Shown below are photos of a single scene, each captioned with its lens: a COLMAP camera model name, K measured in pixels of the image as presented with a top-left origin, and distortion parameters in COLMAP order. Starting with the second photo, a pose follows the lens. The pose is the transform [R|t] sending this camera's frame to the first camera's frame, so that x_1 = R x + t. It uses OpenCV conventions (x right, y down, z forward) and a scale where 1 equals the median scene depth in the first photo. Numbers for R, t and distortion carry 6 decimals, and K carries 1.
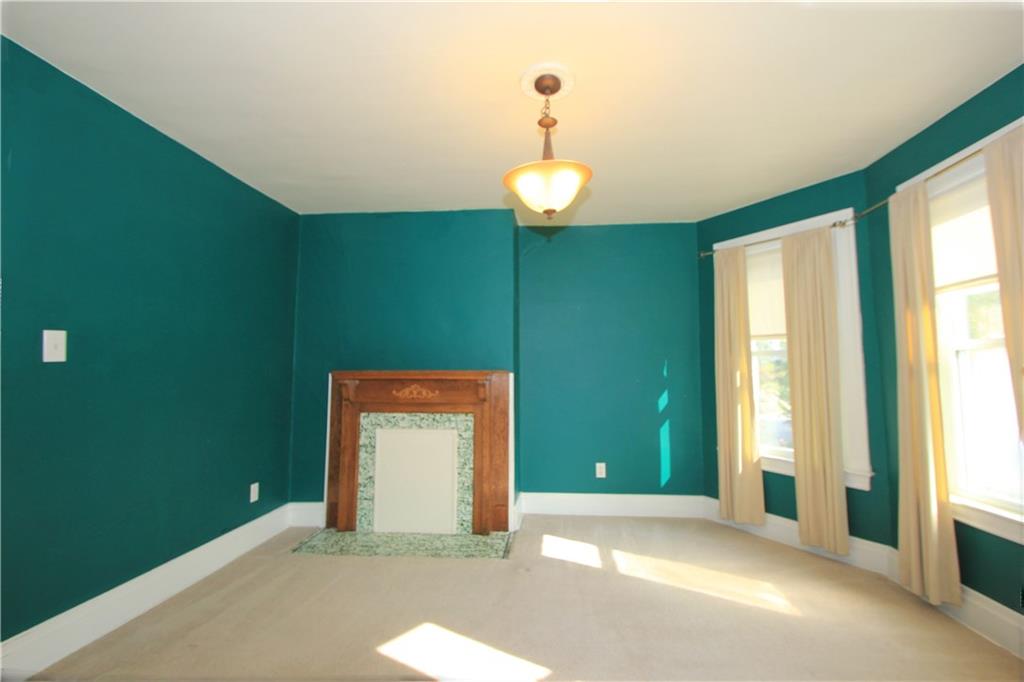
lens RADIAL K [[470.5, 0, 519.2], [0, 470.5, 337.1], [0, 0, 1]] dist [0.001648, -0.016012]
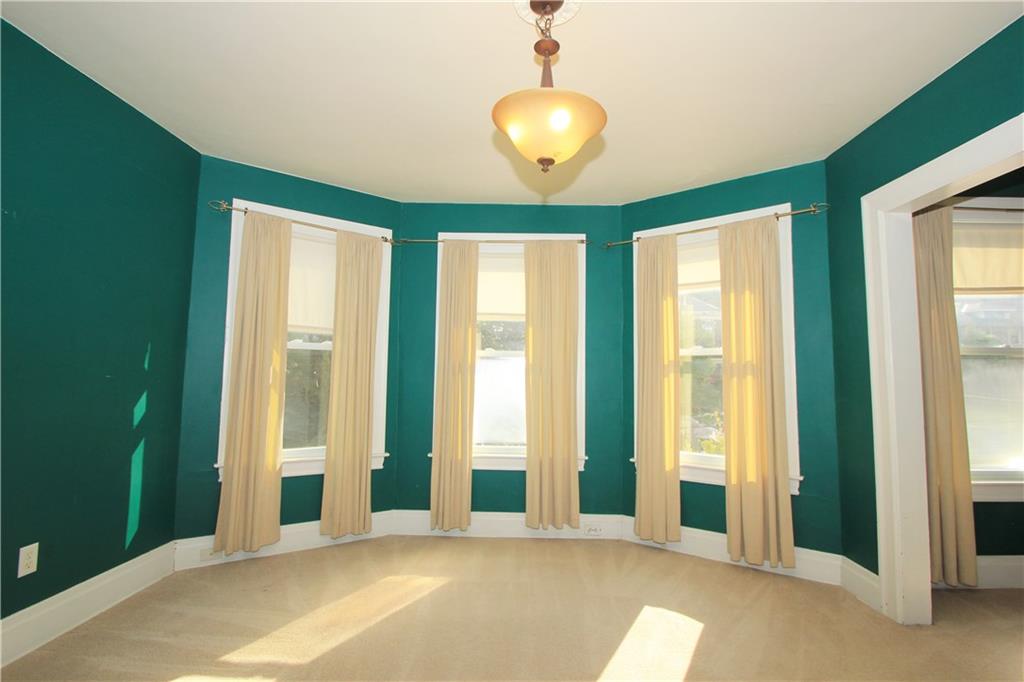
lens RADIAL K [[470.5, 0, 519.2], [0, 470.5, 337.1], [0, 0, 1]] dist [0.001648, -0.016012]
pose [[-0.069744, 0.078069, 0.994505, -0.429155], [-0.092636, 0.992118, -0.084378, 0.057170], [-0.993254, -0.098012, -0.061962, 0.665009]]
